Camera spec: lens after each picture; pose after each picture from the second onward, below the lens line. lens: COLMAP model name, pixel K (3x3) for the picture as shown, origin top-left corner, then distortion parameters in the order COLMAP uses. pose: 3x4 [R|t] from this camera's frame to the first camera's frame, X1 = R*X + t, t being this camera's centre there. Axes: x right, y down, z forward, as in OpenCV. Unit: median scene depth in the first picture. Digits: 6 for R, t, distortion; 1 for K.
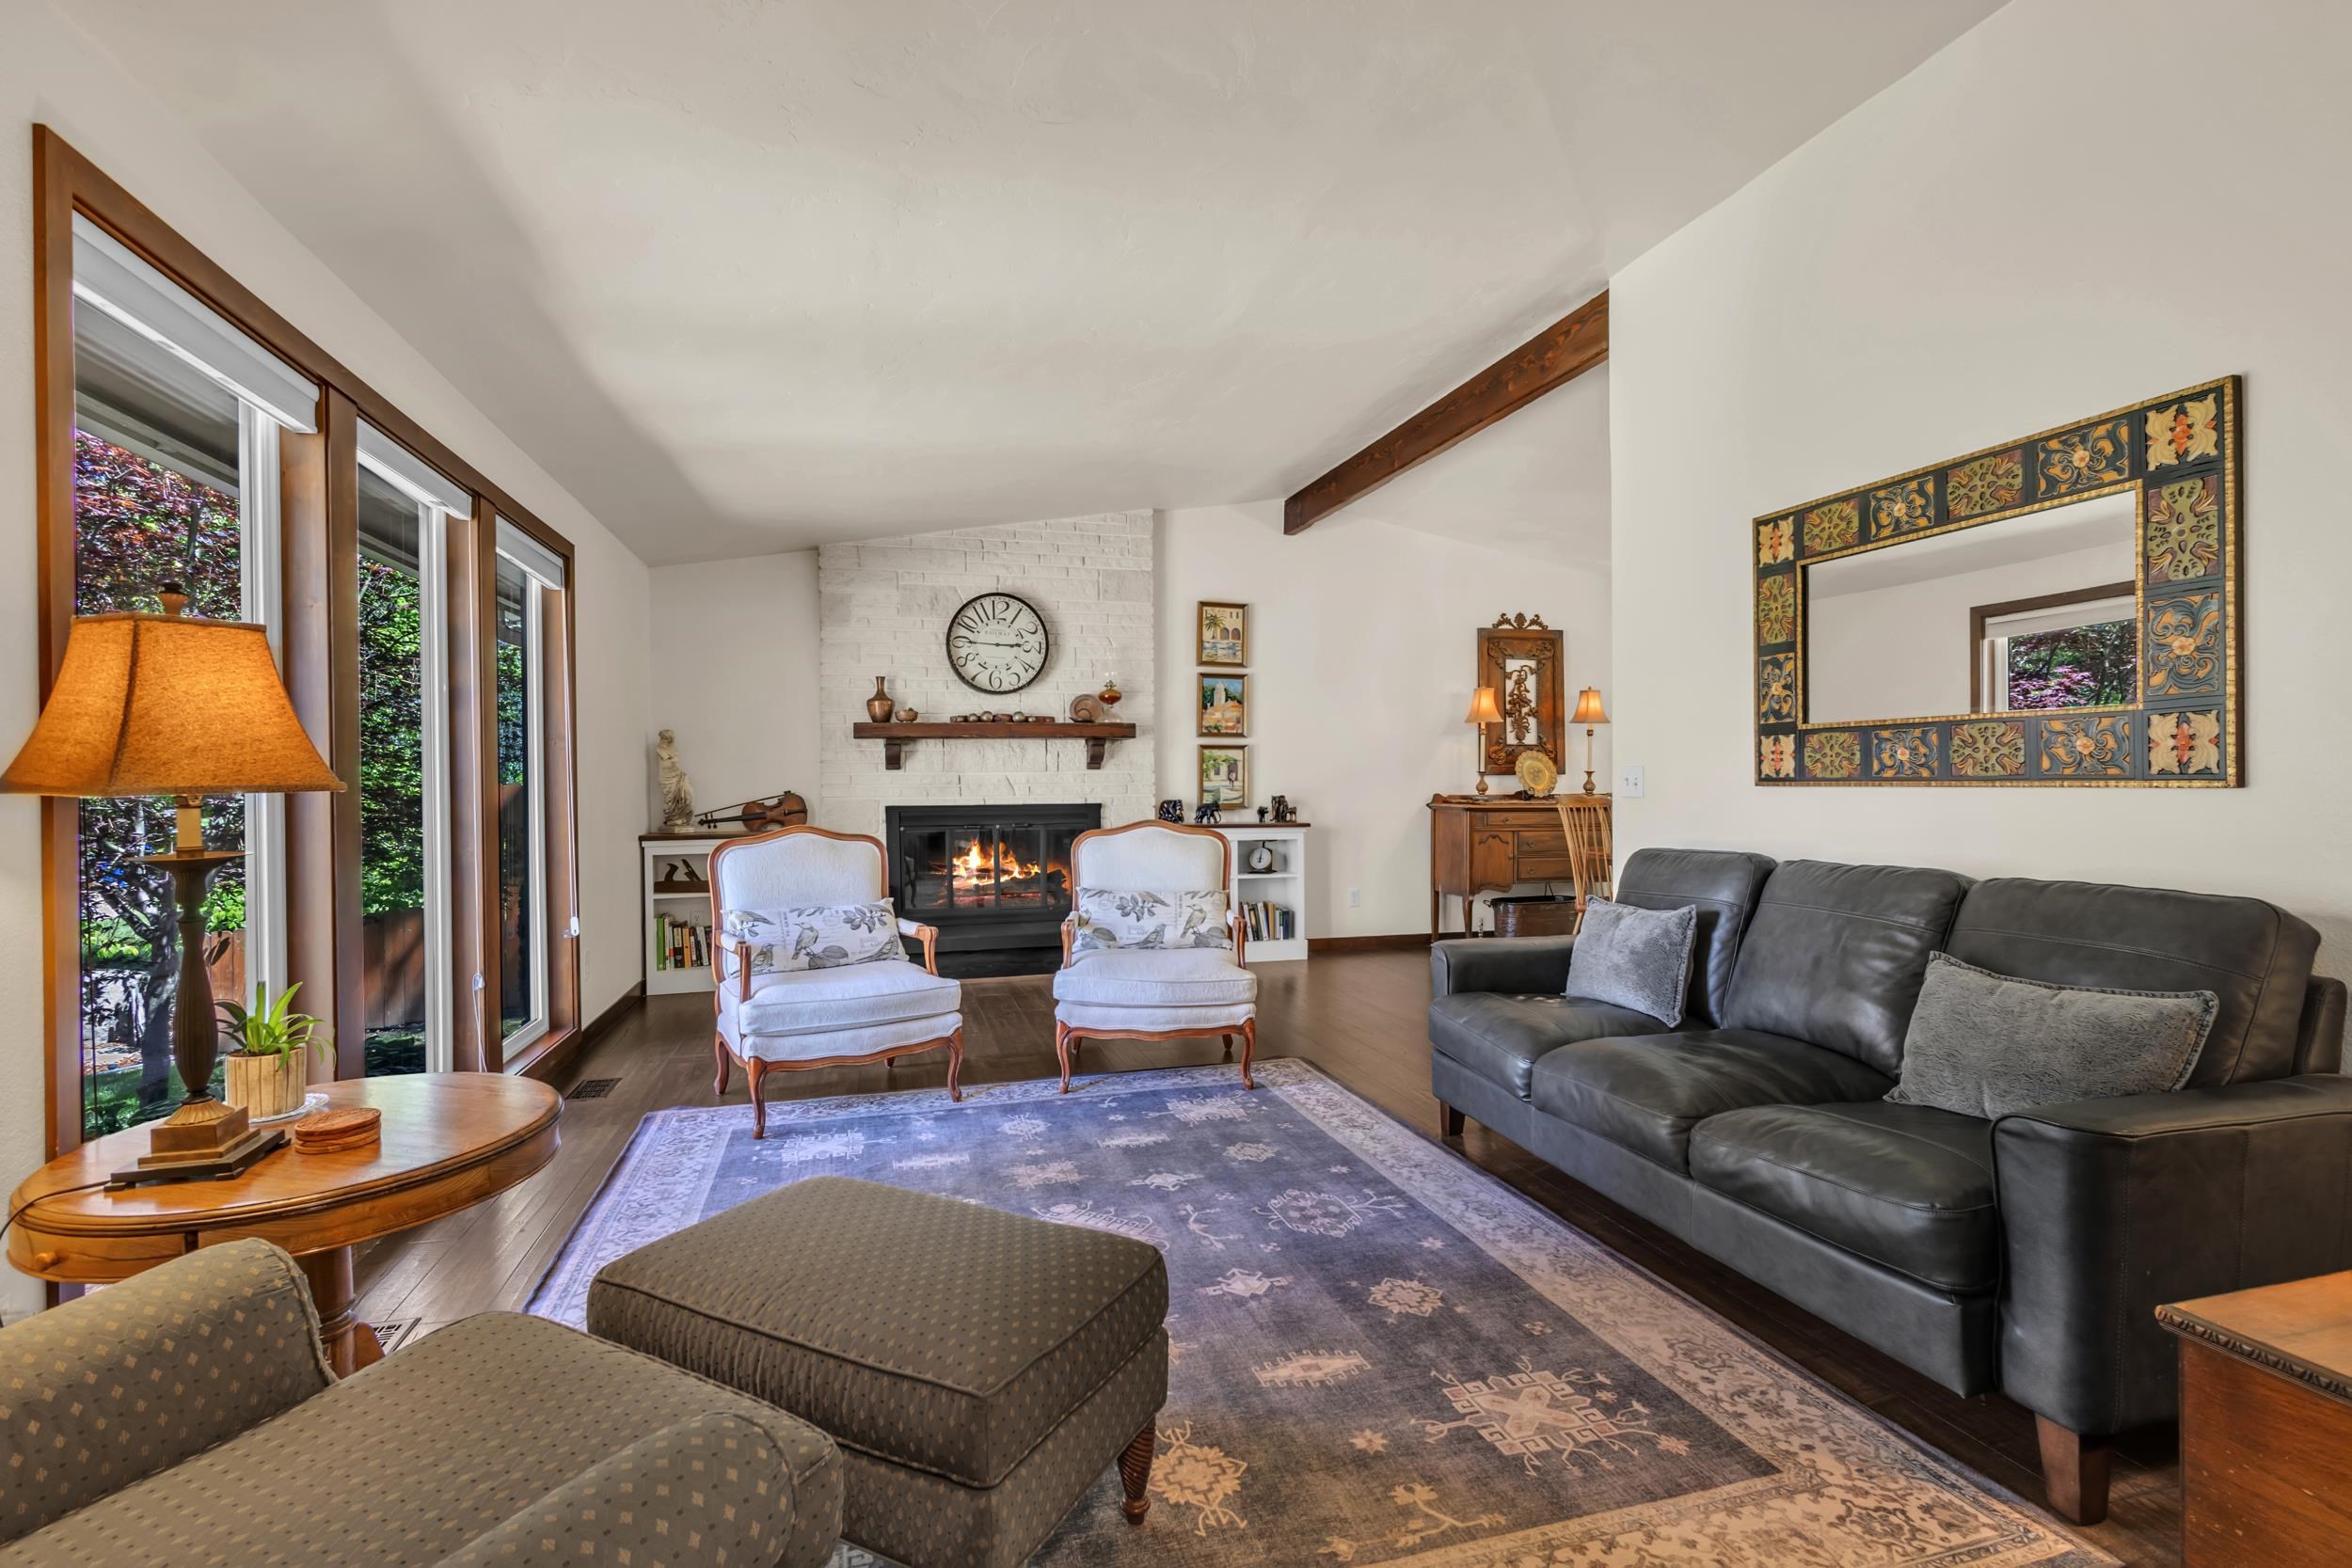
lens RADIAL K [[1100.0, 0, 1179.1], [0, 1100.0, 784.5], [0, 0, 1]] dist [0.012597, -0.003794]
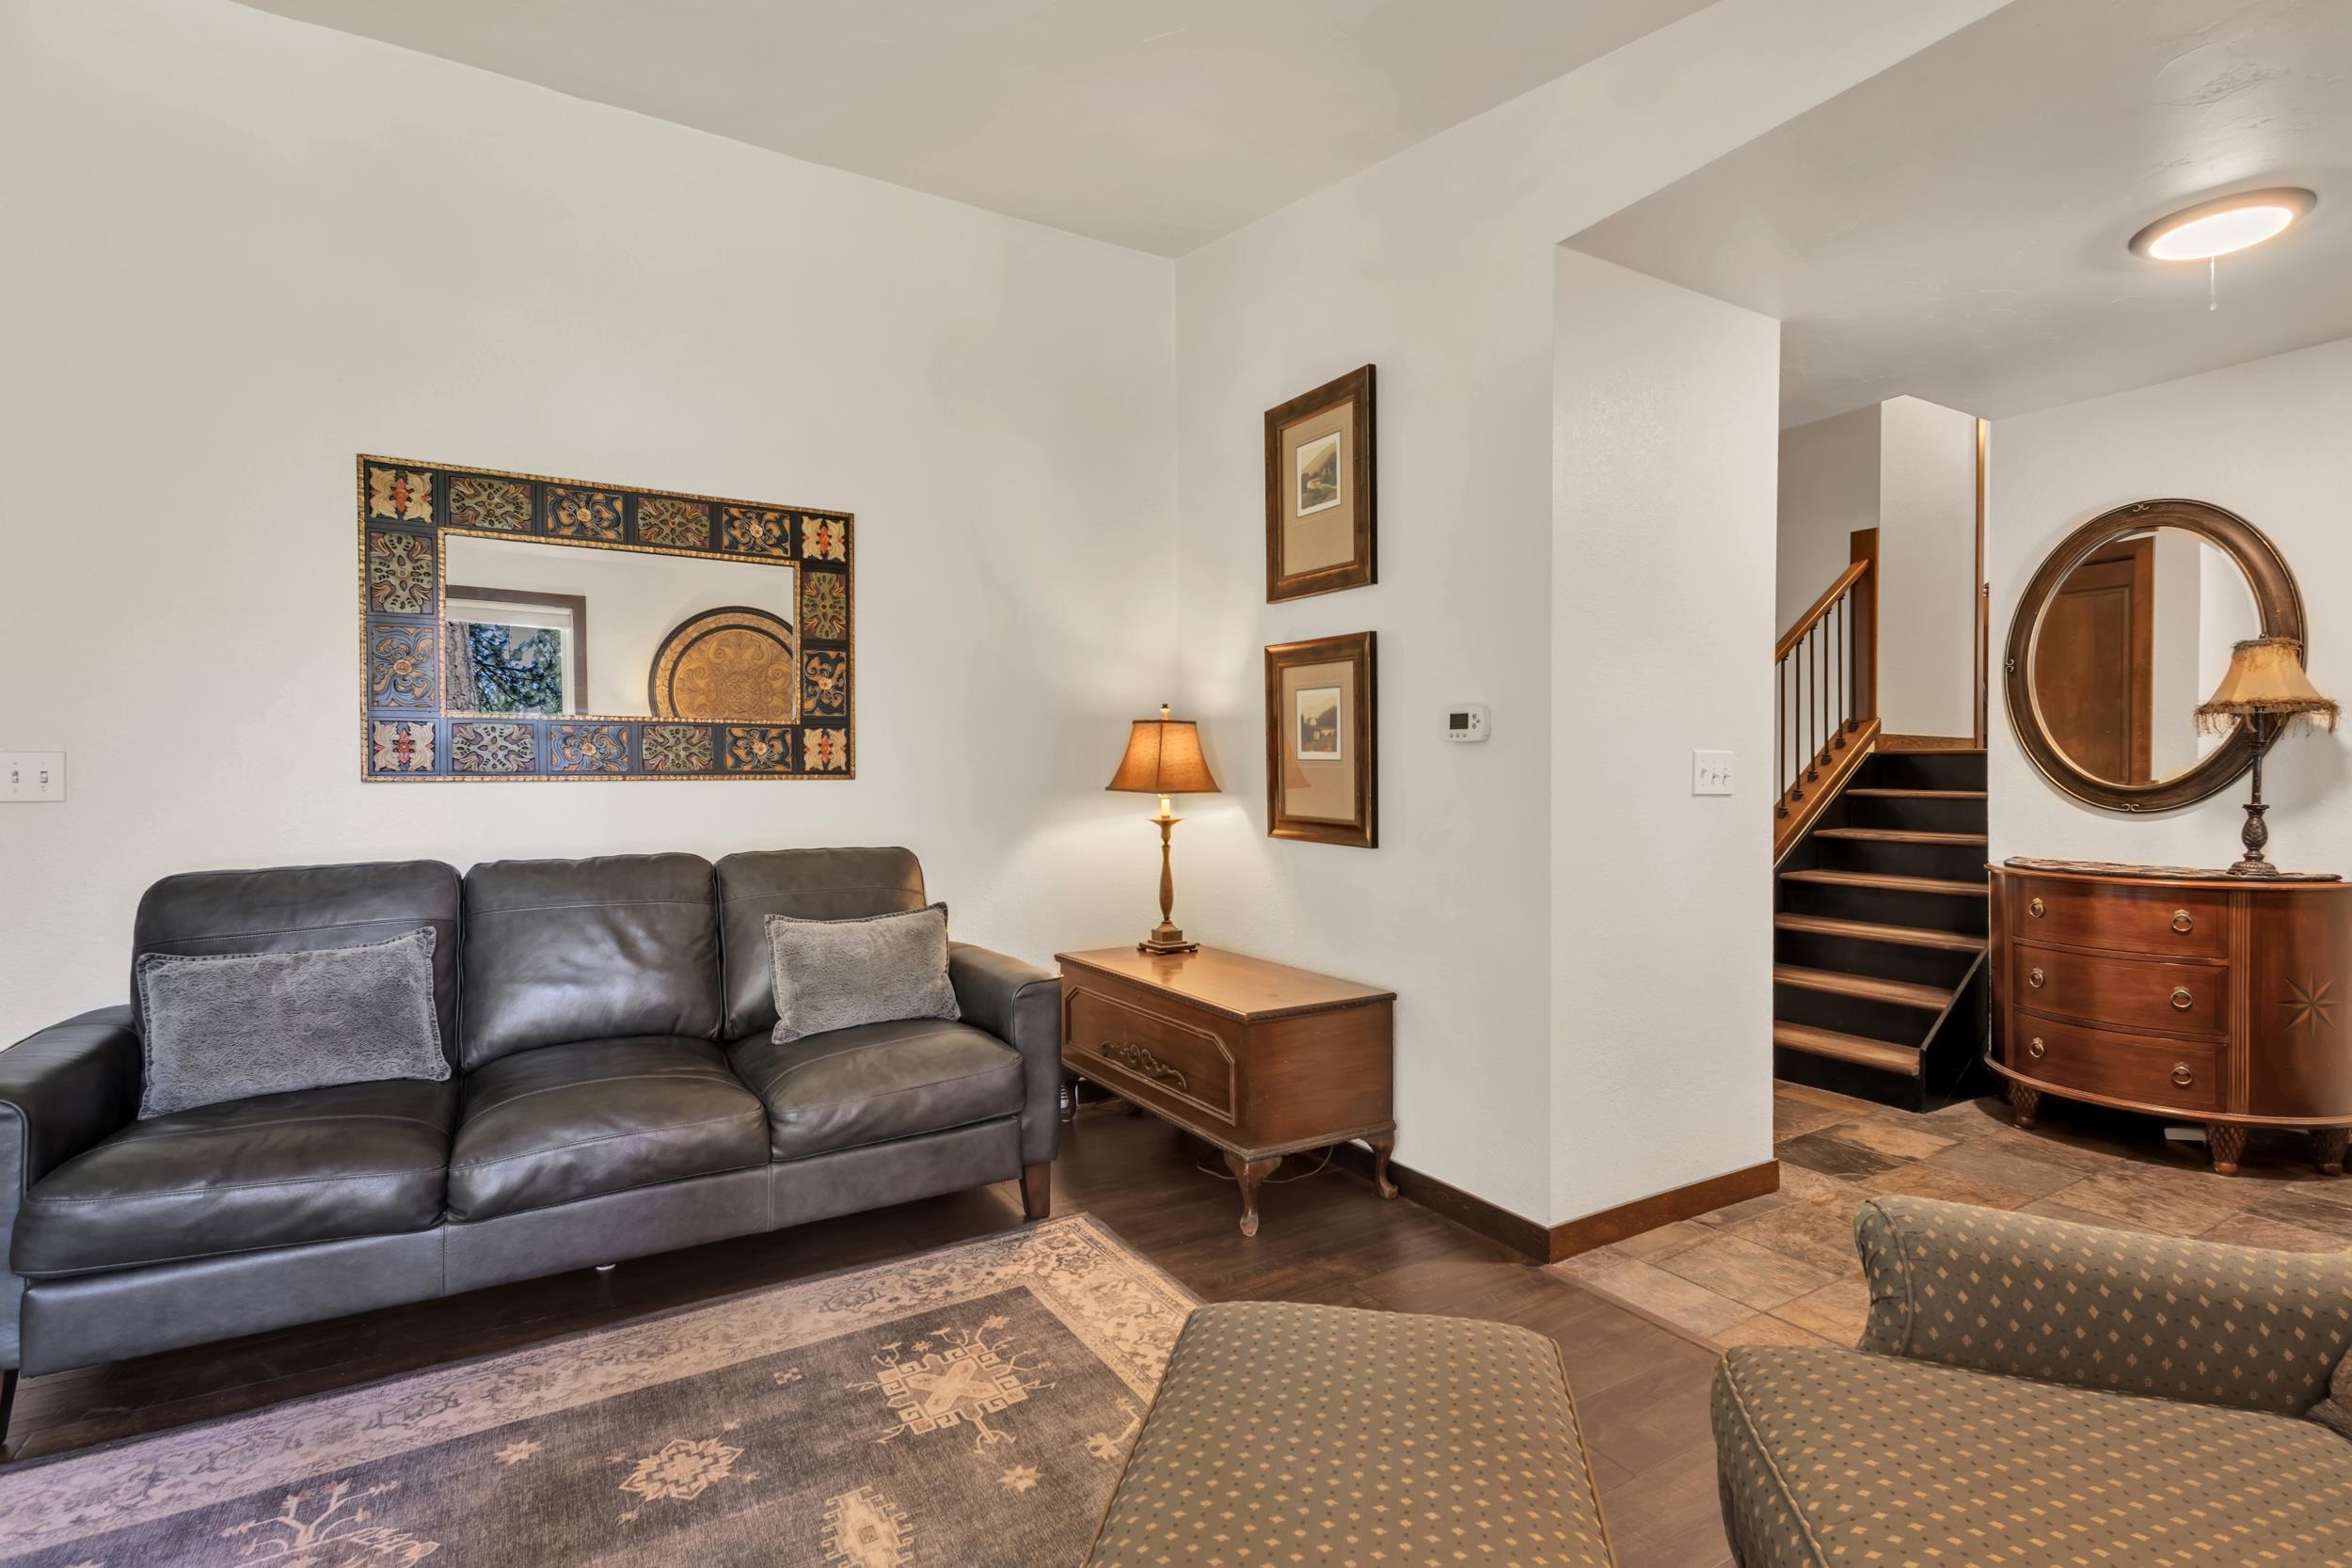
lens RADIAL K [[1100.0, 0, 1179.1], [0, 1100.0, 784.5], [0, 0, 1]] dist [0.012597, -0.003794]
pose [[-0.263134, -0.001537, 0.964758, -0.405013], [0.007171, 0.999968, 0.003549, 0.004755], [-0.964733, 0.007852, -0.263114, 0.593833]]
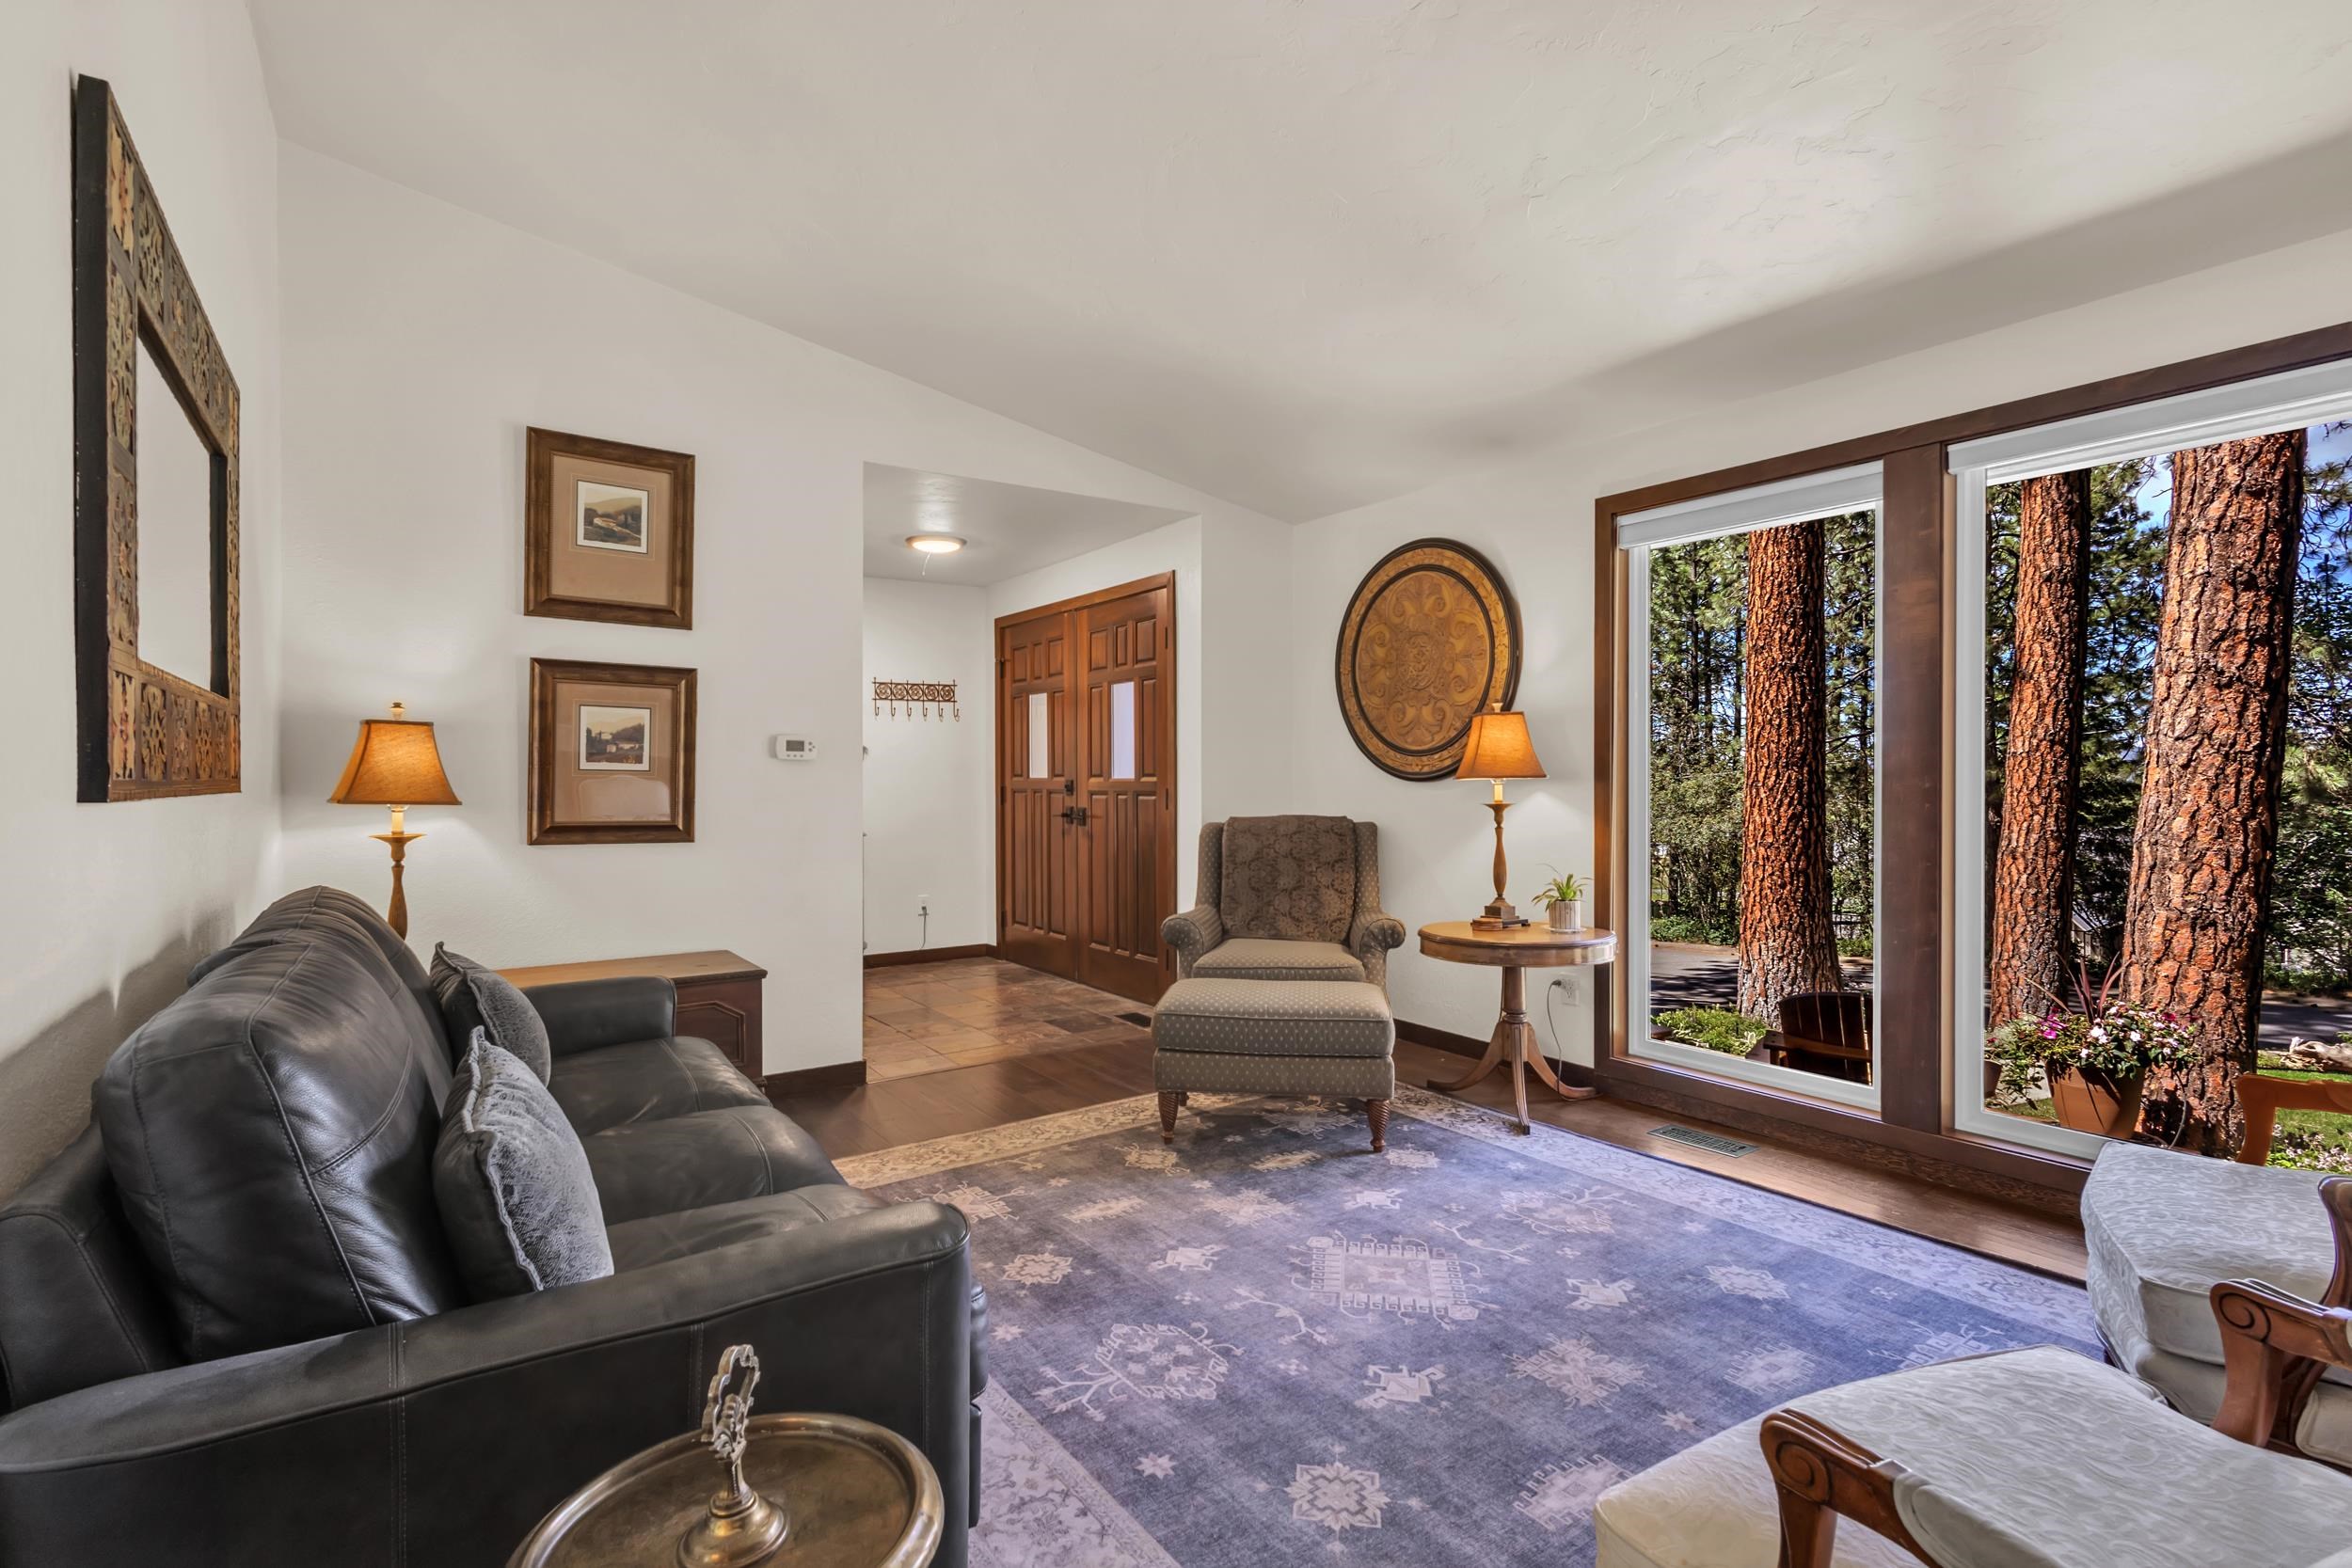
lens RADIAL K [[1117.0, 0, 1176.0], [0, 1117.0, 784.0], [0, 0, 1]] dist [0.015060, -0.000252]
pose [[-0.944947, 0.012736, -0.326974, 0.289762], [0.008749, 0.999868, 0.013660, -0.008588], [0.327105, 0.010048, -0.944934, 1.397800]]
